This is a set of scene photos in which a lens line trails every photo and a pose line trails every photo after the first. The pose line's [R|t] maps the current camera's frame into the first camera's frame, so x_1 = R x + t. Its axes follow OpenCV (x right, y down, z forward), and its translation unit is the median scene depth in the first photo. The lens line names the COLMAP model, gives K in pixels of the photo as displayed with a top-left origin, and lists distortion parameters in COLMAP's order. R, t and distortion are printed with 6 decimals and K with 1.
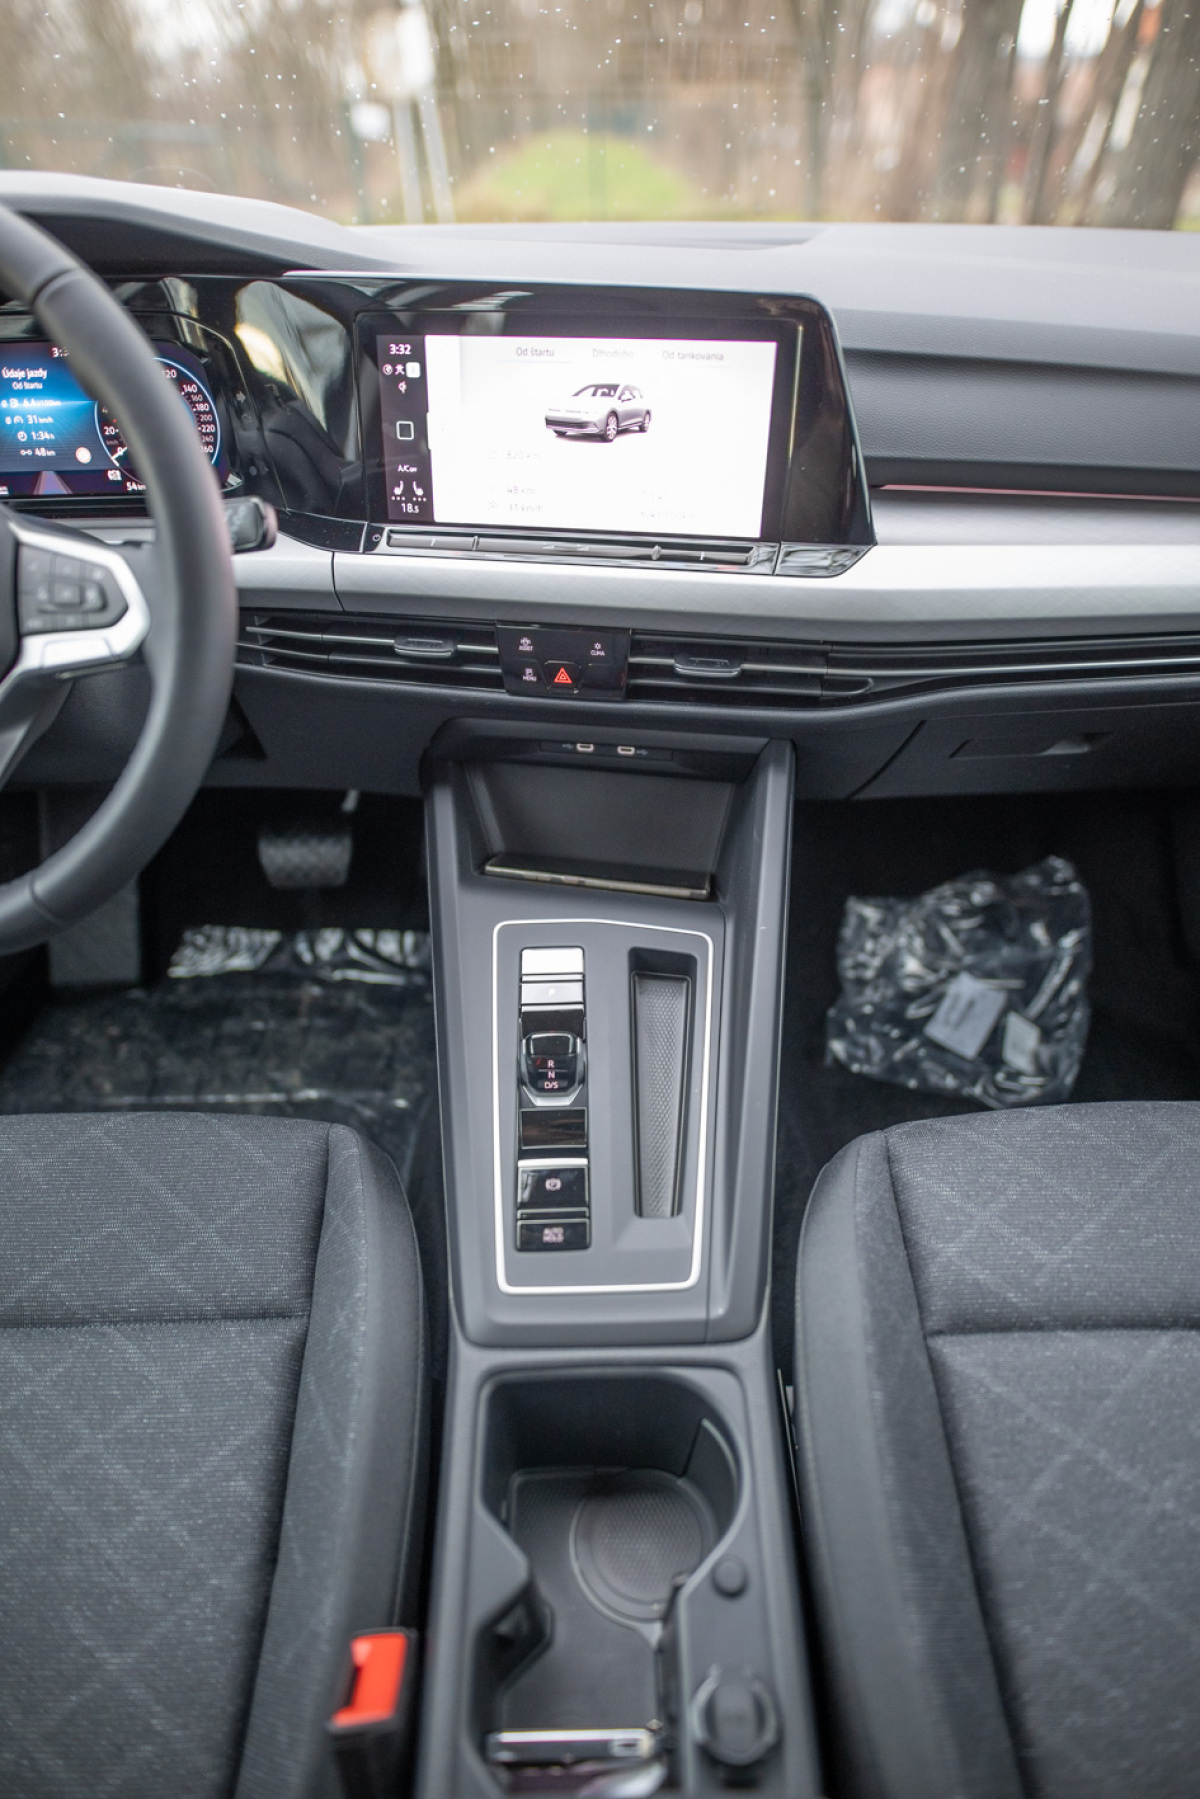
lens RADIAL K [[1053.8, 0, 600.0], [0, 1053.8, 899.5], [0, 0, 1]] dist [-0.028711, 0.001395]
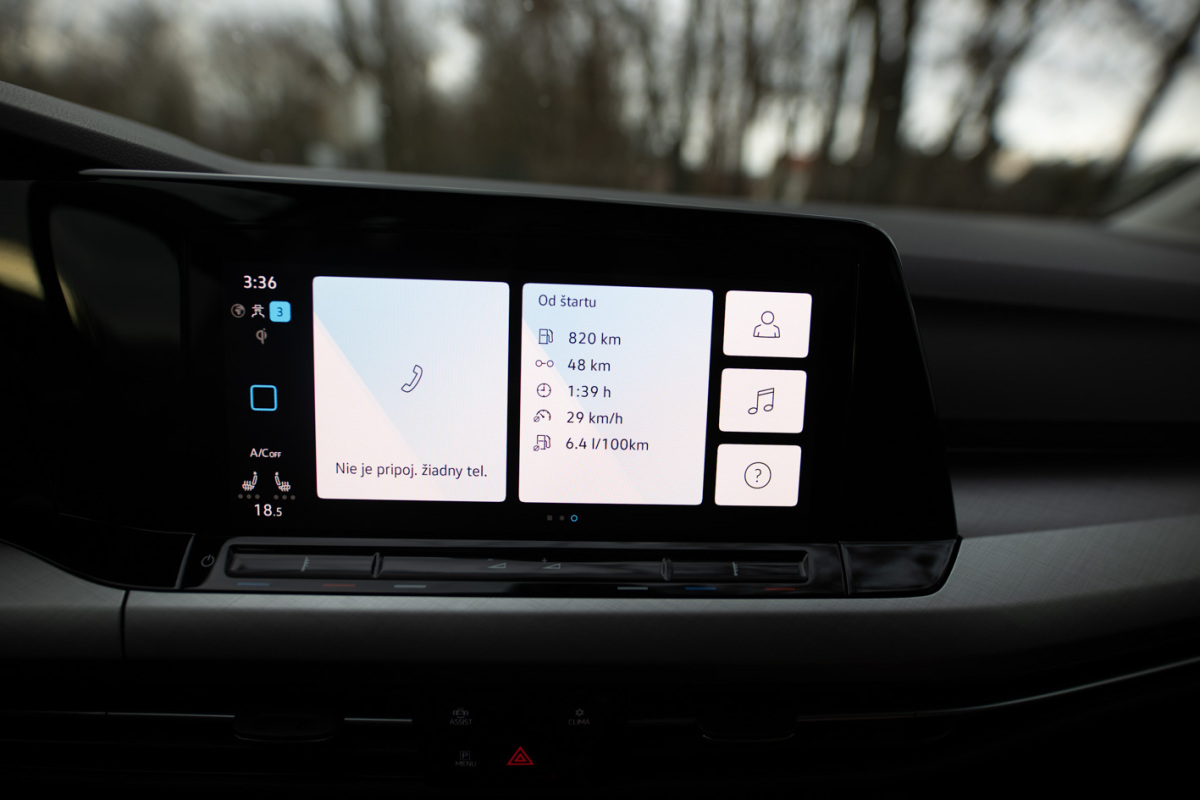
lens RADIAL K [[702.9, 0, 600.0], [0, 702.9, 400.0], [0, 0, 1]] dist [-0.028711, 0.001395]
pose [[0.969576, -0.020421, 0.243938, -0.088587], [0.101990, 0.939602, -0.326720, -0.278428], [-0.222533, 0.341659, 0.913098, 0.549482]]
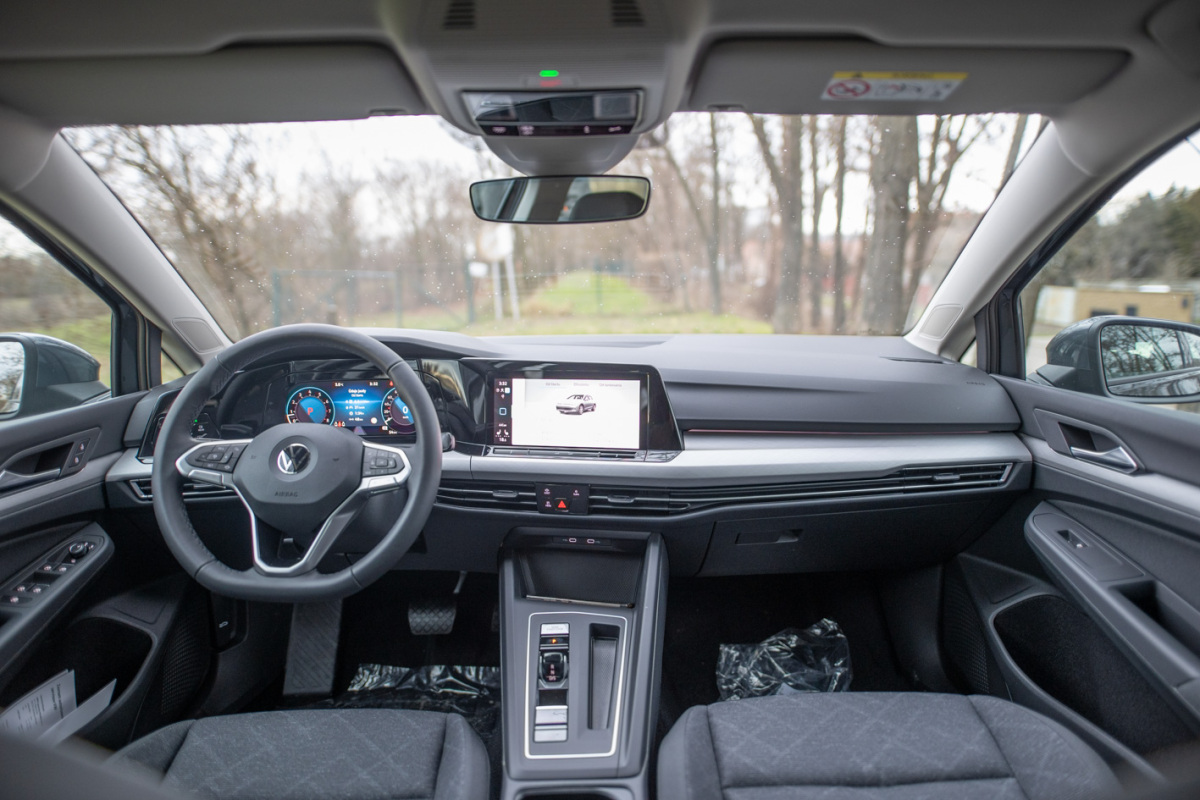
lens RADIAL K [[708.6, 0, 600.0], [0, 708.6, 400.0], [0, 0, 1]] dist [-0.004099, 0.000959]
pose [[0.999955, -0.007516, -0.005758, 0.064664], [0.004240, 0.899200, -0.437518, 0.291494], [0.008466, 0.437474, 0.899191, -0.580962]]
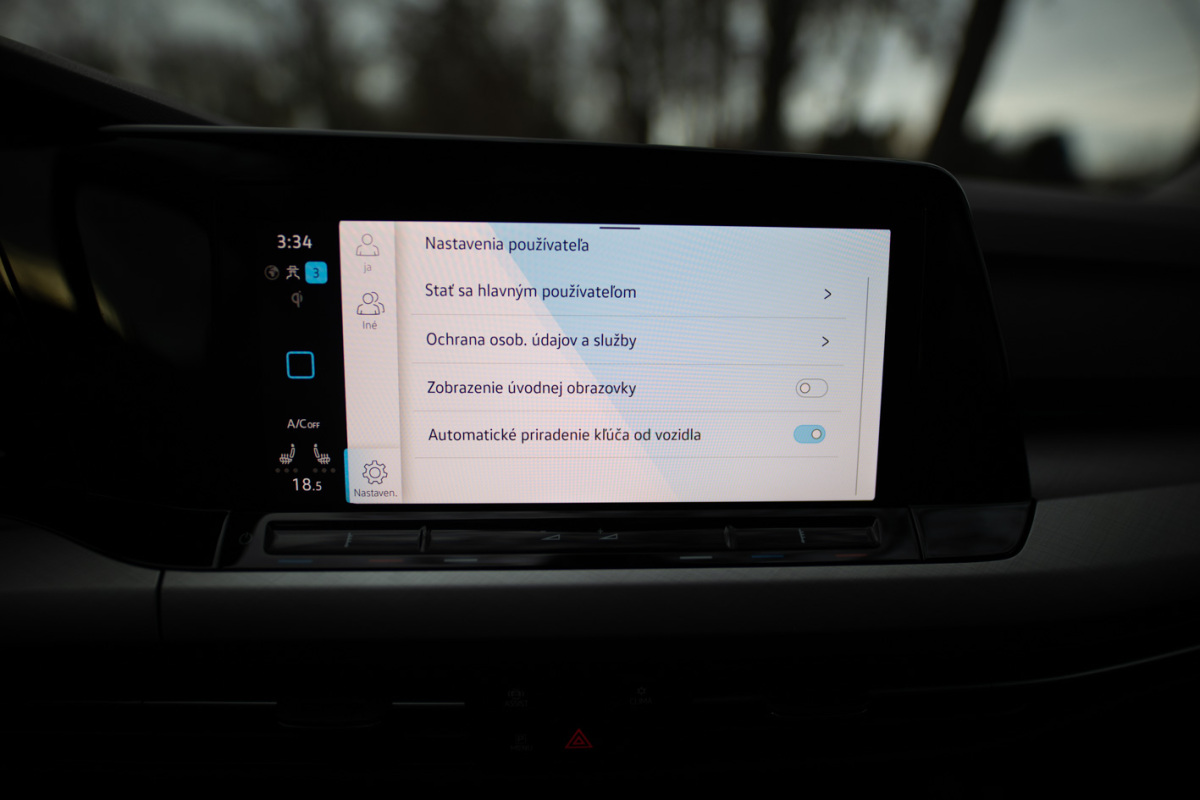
lens RADIAL K [[702.9, 0, 600.0], [0, 702.9, 400.0], [0, 0, 1]] dist [-0.028711, 0.001395]
pose [[0.970697, -0.043545, 0.236328, -0.111335], [0.120916, 0.938384, -0.323751, -0.269743], [-0.207669, 0.342840, 0.916152, 0.584314]]
